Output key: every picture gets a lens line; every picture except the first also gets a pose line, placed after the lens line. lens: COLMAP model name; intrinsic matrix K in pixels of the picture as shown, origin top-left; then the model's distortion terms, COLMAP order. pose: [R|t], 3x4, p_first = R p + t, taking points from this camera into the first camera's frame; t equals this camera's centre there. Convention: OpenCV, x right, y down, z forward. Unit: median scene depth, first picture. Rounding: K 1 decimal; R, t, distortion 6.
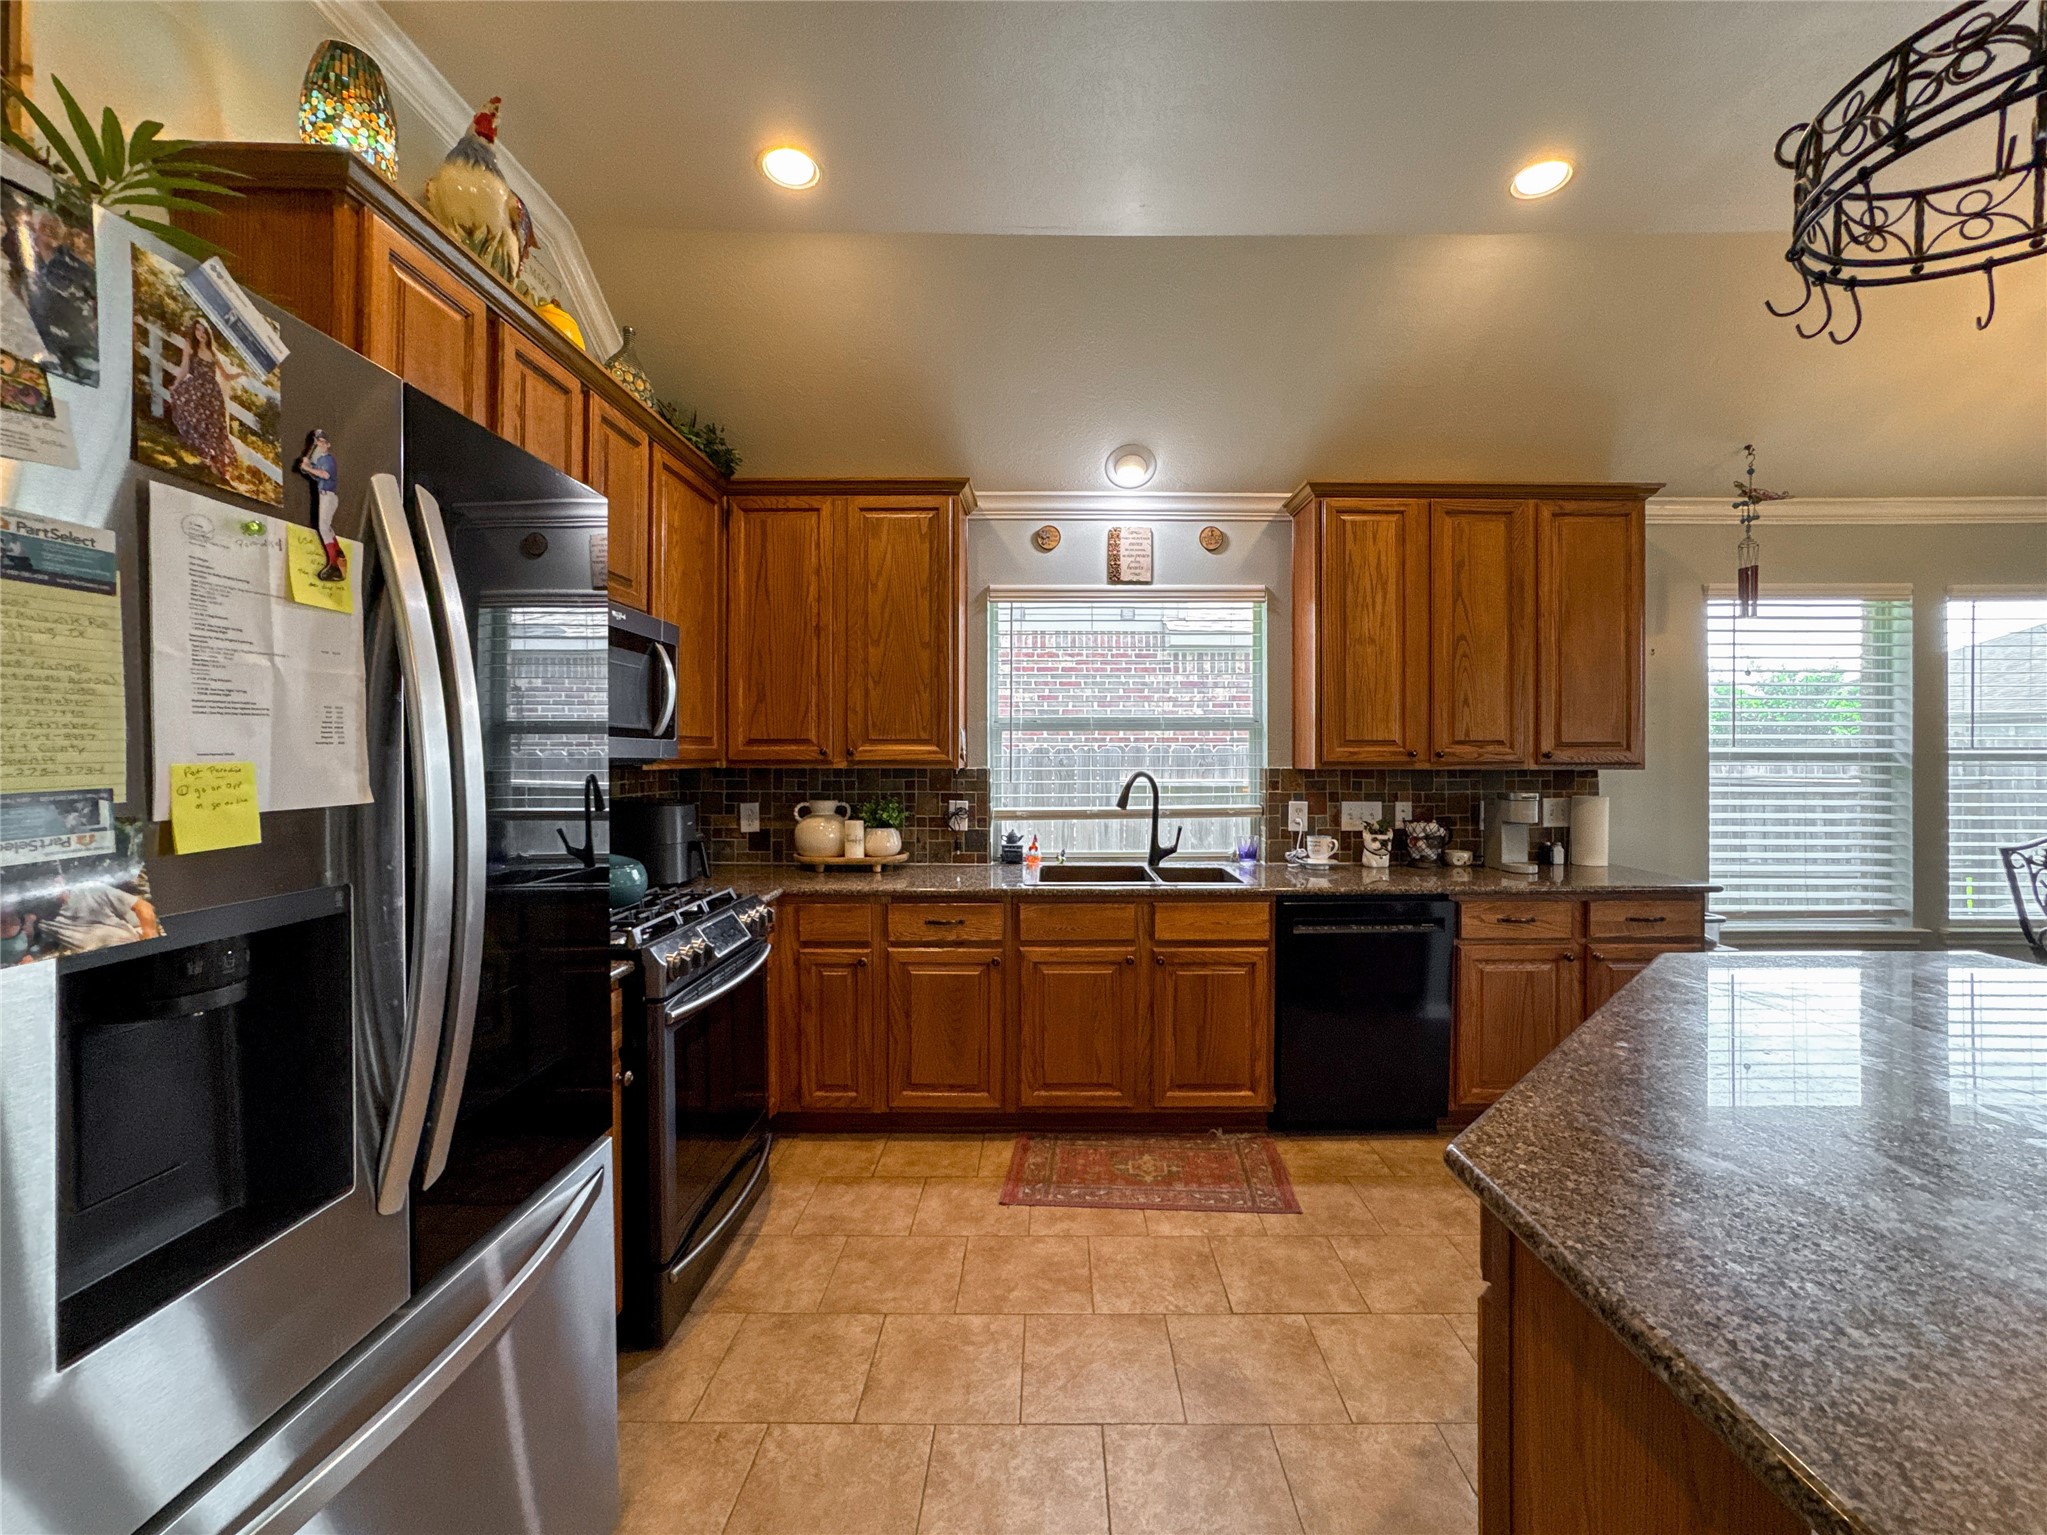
lens RADIAL K [[861.5, 0, 1060.3], [0, 861.5, 758.1], [0, 0, 1]] dist [-0.034345, 0.019626]
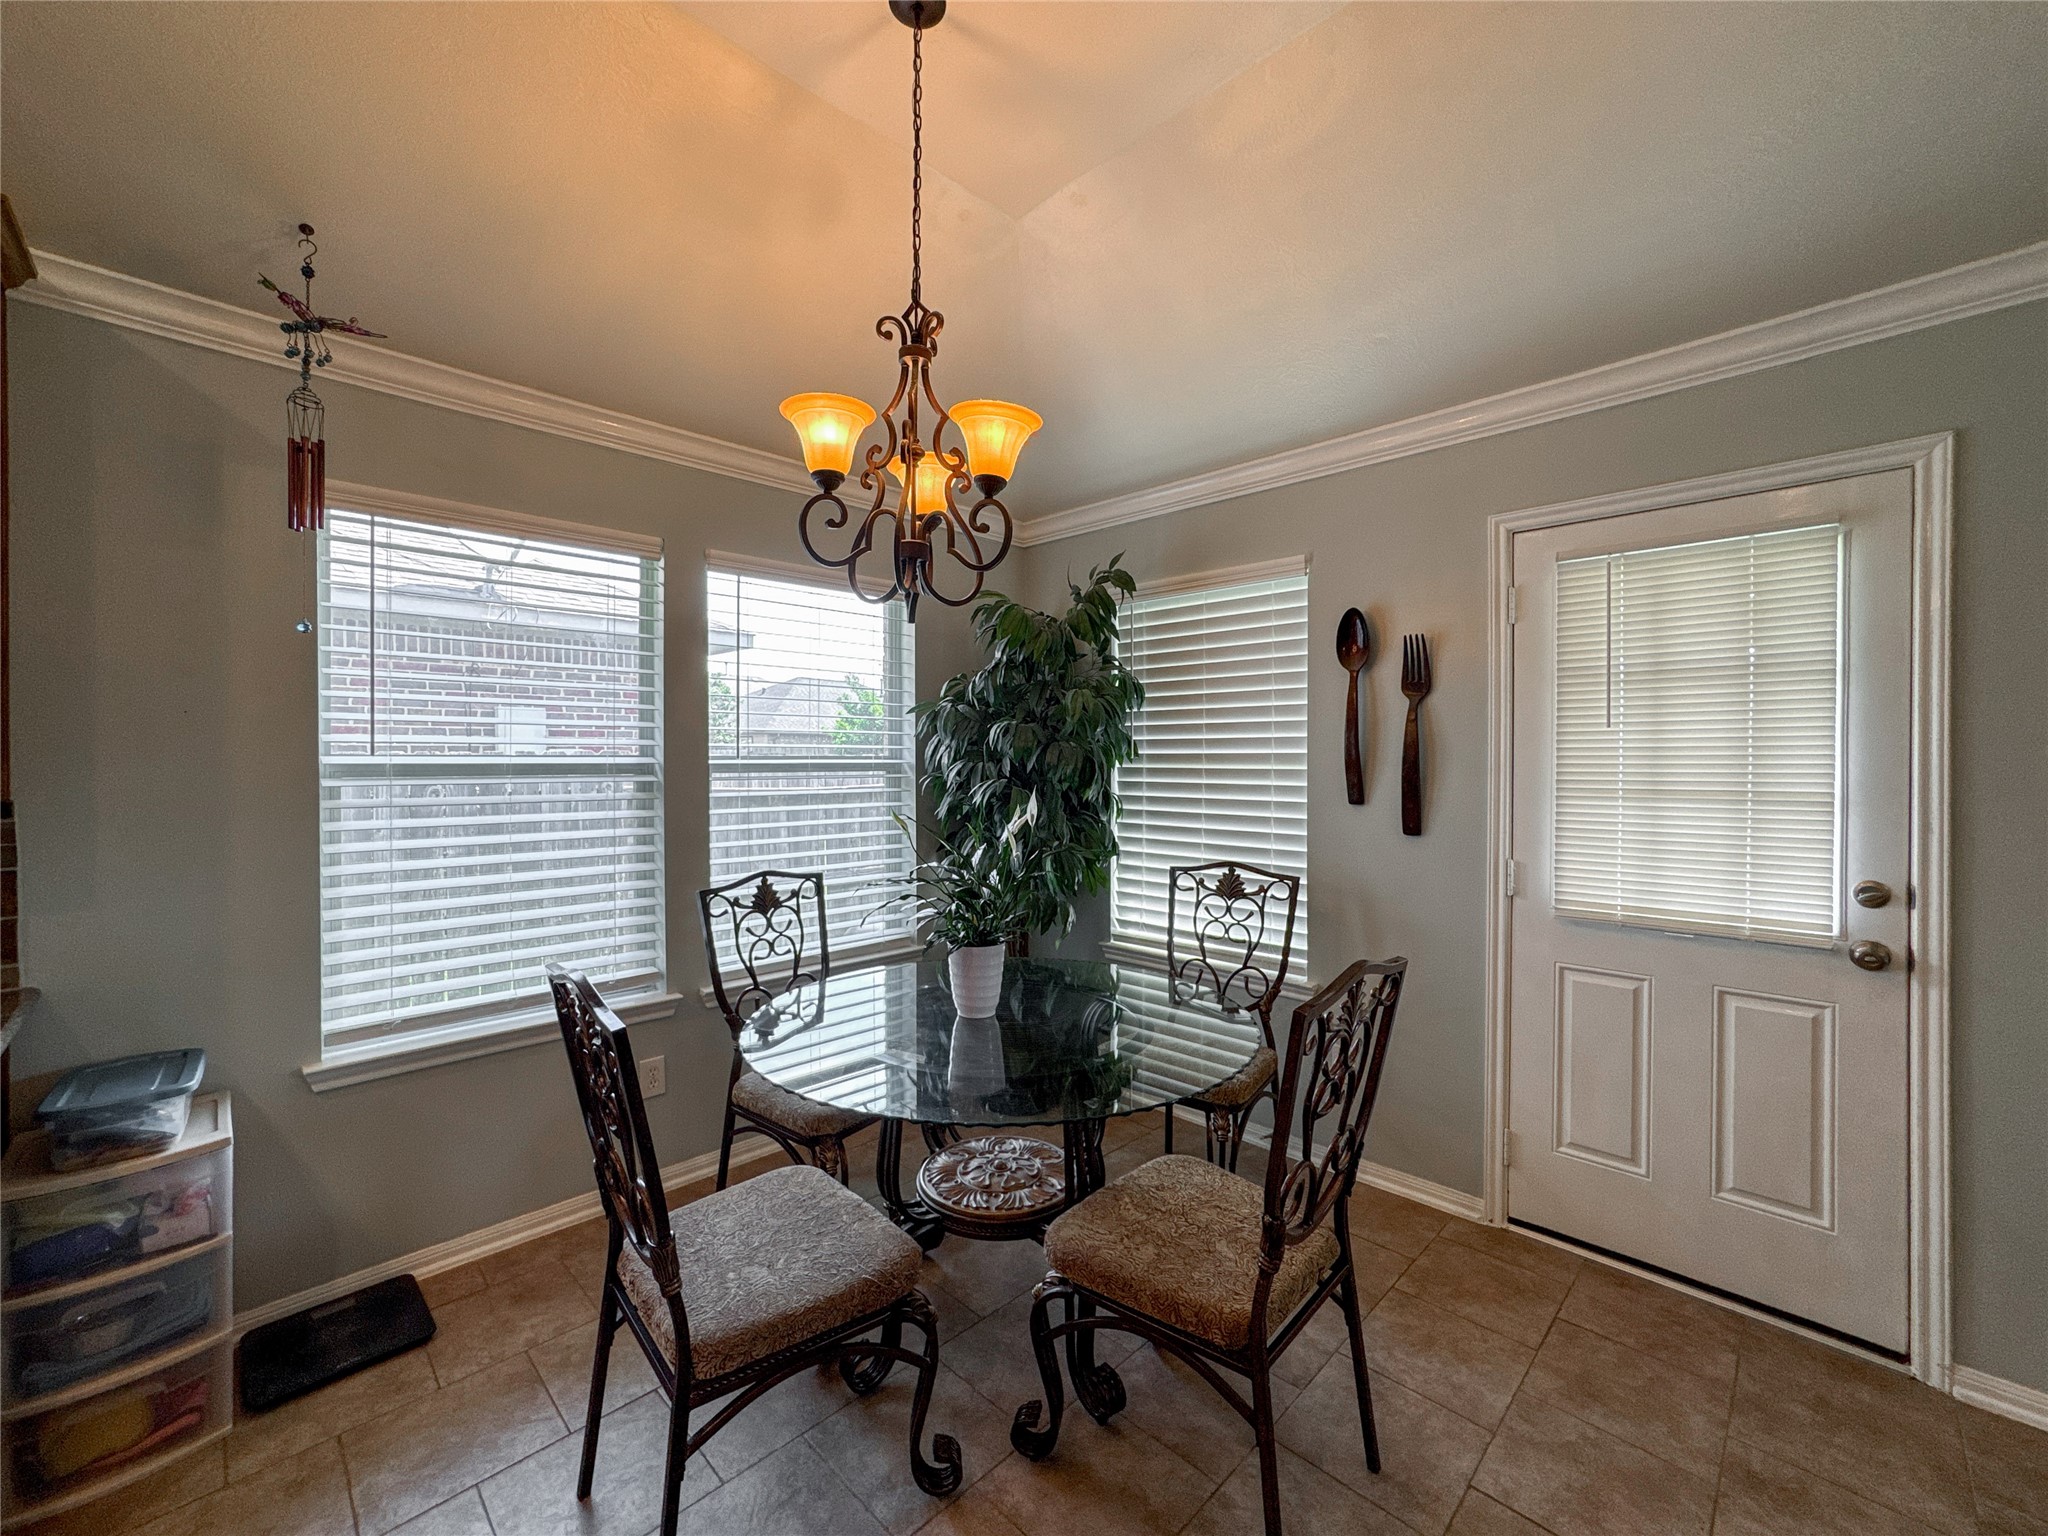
lens RADIAL K [[843.2, 0, 1023.1], [0, 843.2, 758.3], [0, 0, 1]] dist [-0.037575, 0.018064]
pose [[0.701677, -0.001996, 0.712492, 0.741701], [0.003985, 0.999991, -0.001124, -0.008946], [-0.712484, 0.003628, 0.701679, 0.264357]]
